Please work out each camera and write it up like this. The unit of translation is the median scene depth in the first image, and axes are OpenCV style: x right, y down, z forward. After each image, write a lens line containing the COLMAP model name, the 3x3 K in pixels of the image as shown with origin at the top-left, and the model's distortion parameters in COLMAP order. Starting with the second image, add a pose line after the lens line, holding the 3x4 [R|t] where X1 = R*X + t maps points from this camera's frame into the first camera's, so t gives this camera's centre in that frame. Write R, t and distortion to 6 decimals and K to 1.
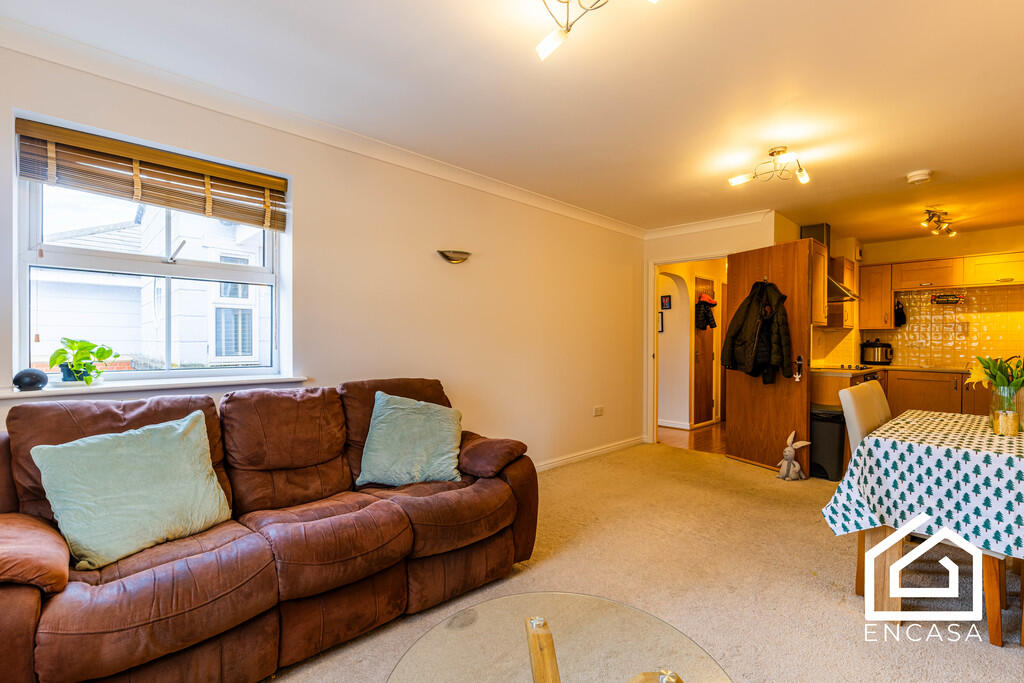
lens RADIAL K [[459.3, 0, 512.0], [0, 459.3, 341.5], [0, 0, 1]] dist [0.000067, -0.000119]
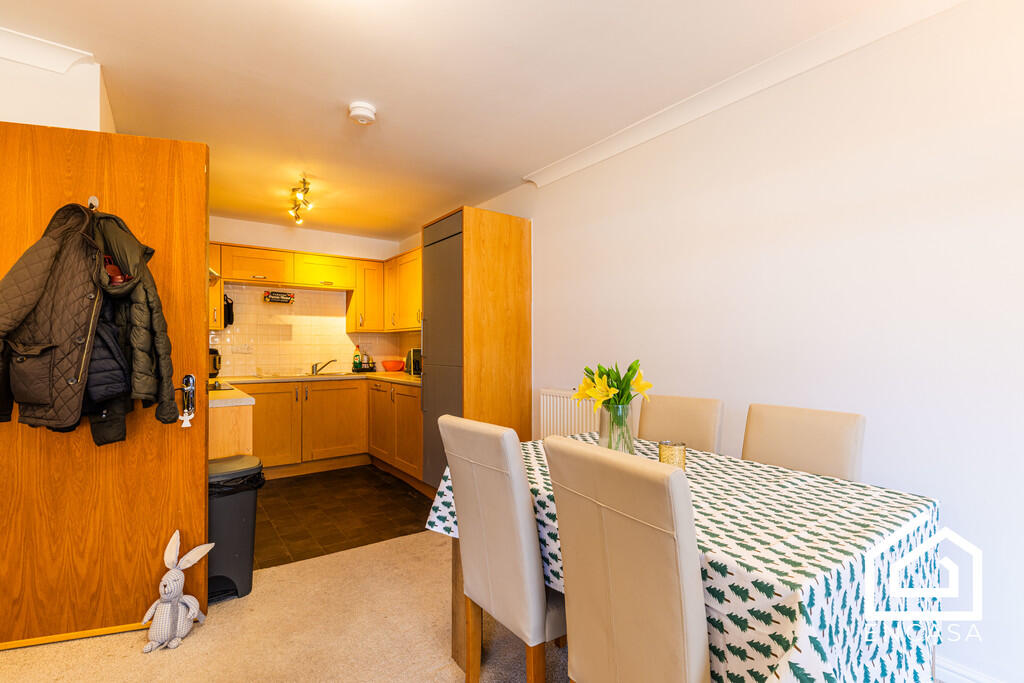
lens RADIAL K [[459.3, 0, 512.0], [0, 459.3, 341.5], [0, 0, 1]] dist [0.000067, -0.000119]
pose [[0.128401, 0.003431, 0.991716, 0.176347], [0.010129, 0.999937, -0.004771, 0.001461], [-0.991671, 0.010658, 0.128358, 0.571653]]
